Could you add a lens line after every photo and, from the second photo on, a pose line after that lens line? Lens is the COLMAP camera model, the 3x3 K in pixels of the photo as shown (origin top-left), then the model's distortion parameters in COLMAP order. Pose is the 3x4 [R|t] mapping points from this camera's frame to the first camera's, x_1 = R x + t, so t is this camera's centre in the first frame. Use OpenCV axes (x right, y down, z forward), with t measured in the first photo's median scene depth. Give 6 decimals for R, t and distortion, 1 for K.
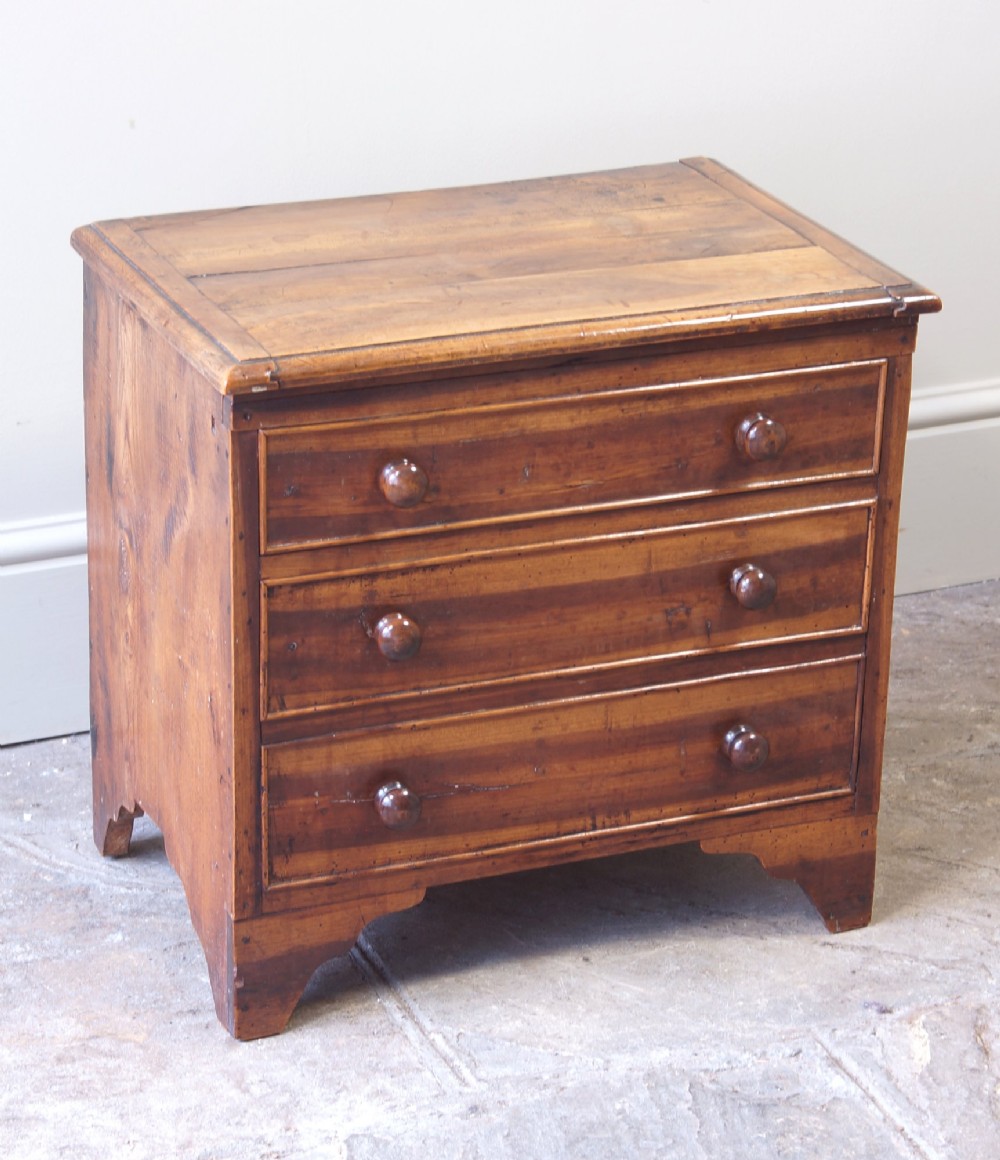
lens RADIAL K [[3517.4, 0, 529.9], [0, 3517.4, 604.6], [0, 0, 1]] dist [0.022504, 0.313998]
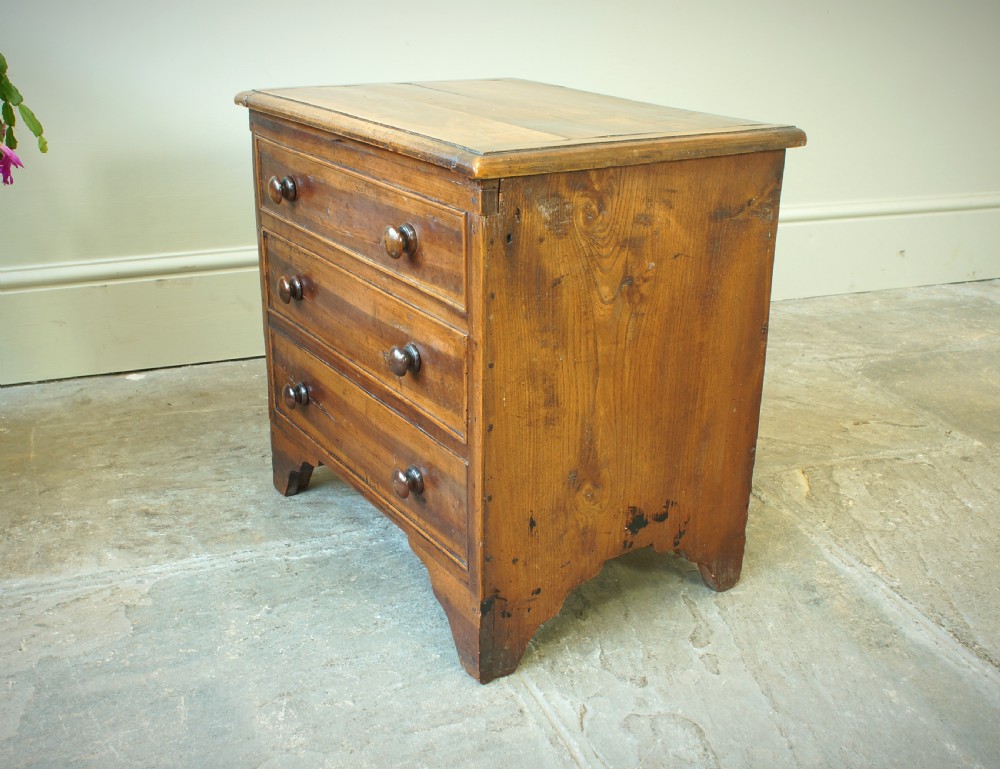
lens RADIAL K [[1159.0, 0, 500.0], [0, 1159.0, 384.5], [0, 0, 1]] dist [-0.139384, 0.163097]
pose [[0.183585, 0.339066, -0.922676, 0.478785], [-0.389004, 0.887065, 0.248579, -0.119535], [0.902758, 0.313289, 0.294750, 0.919536]]
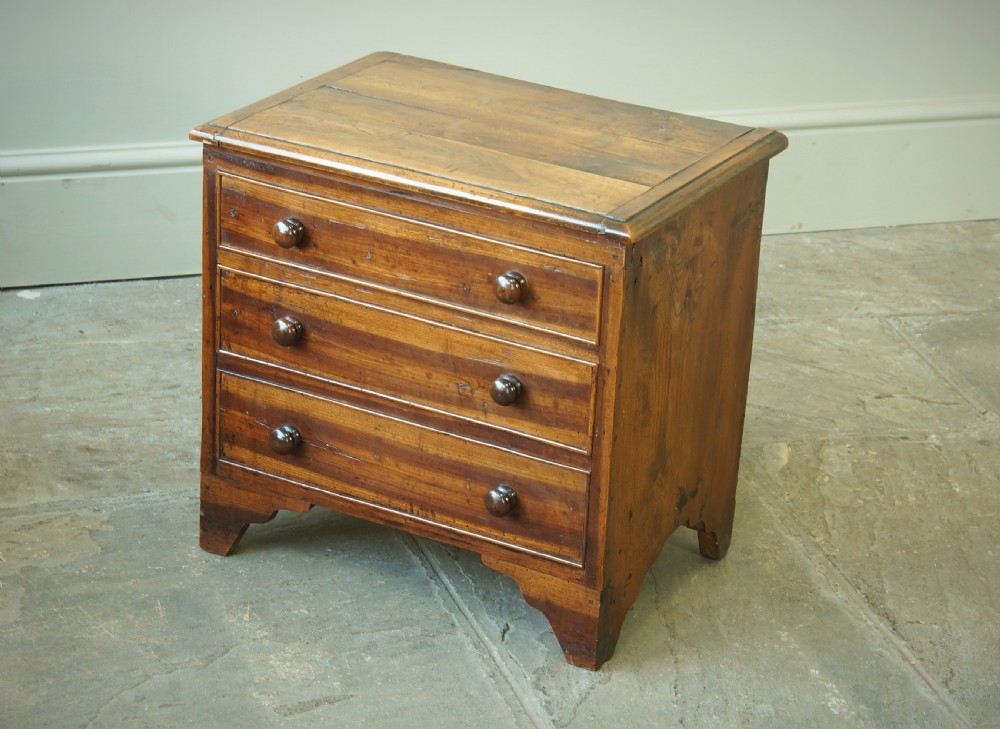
lens RADIAL K [[3009.5, 0, 501.6], [0, 3009.5, 412.0], [0, 0, 1]] dist [-0.088955, -0.164415]
pose [[0.620377, 0.328403, -0.712238, 0.960727], [-0.336303, 0.931780, 0.136702, -0.167536], [0.708542, 0.154721, 0.688498, 0.148564]]
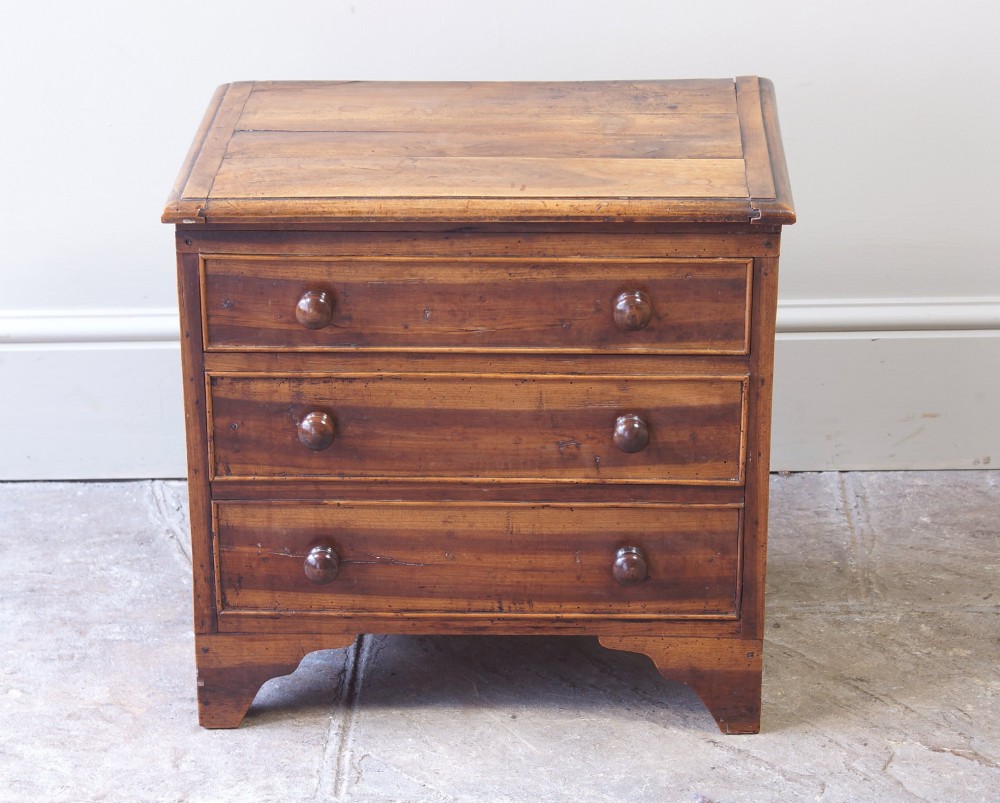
lens RADIAL K [[2816.5, 0, 498.2], [0, 2816.5, 363.0], [0, 0, 1]] dist [0.013834, 0.399323]
pose [[0.912060, 0.133342, -0.387771, 0.397487], [-0.135539, 0.990532, 0.021815, -0.044374], [0.387008, 0.032661, 0.921498, 0.095054]]
